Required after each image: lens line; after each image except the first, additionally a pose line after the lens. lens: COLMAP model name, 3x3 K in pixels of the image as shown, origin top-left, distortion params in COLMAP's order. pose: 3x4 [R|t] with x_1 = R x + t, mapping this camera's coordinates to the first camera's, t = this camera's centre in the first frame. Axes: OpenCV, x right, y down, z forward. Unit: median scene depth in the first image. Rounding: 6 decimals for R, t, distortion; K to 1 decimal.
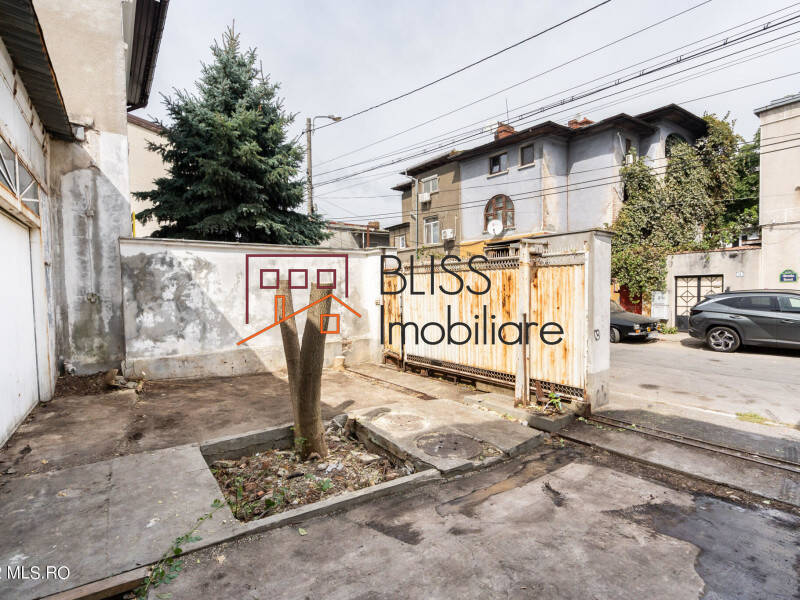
lens RADIAL K [[408.6, 0, 395.9], [0, 408.6, 302.9], [0, 0, 1]] dist [-0.003076, 0.000663]
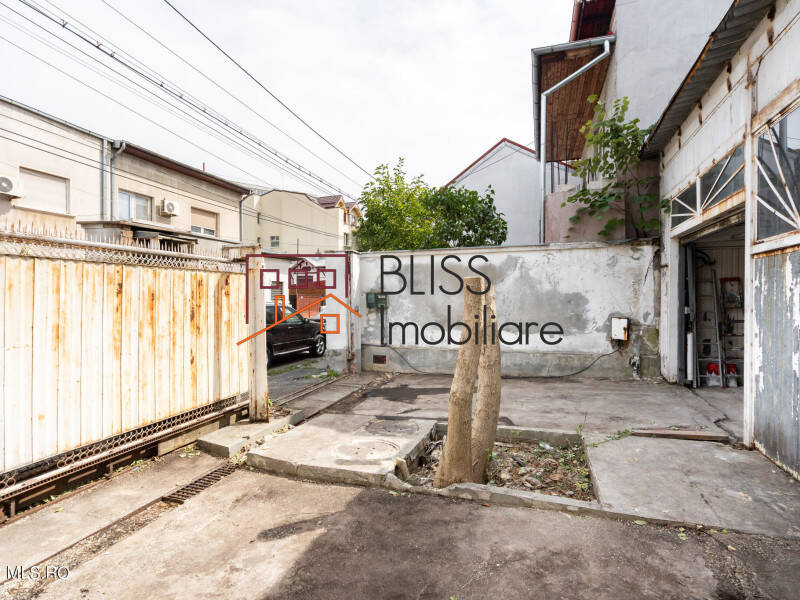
lens RADIAL K [[410.5, 0, 408.4], [0, 410.5, 302.0], [0, 0, 1]] dist [-0.001286, 0.000982]
pose [[-0.602128, 0.006194, 0.798376, -0.534415], [0.040701, 0.998908, 0.022946, -0.024022], [-0.797362, 0.046311, -0.601722, 1.054772]]
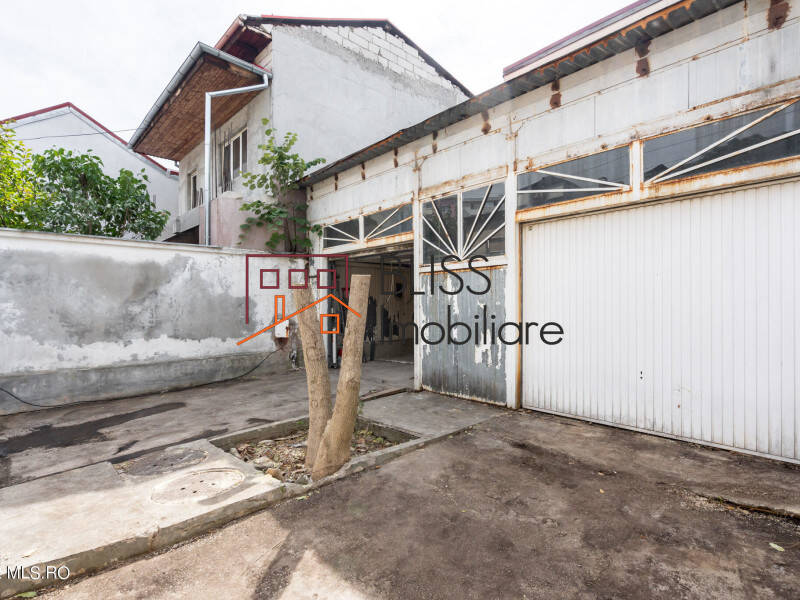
lens RADIAL K [[402.9, 0, 407.7], [0, 402.9, 306.3], [0, 0, 1]] dist [-0.003870, 0.000636]
pose [[-0.986749, 0.019216, -0.161110, -0.166904], [0.012838, 0.999095, 0.040539, -0.018227], [0.161744, 0.037934, -0.986103, 1.250609]]
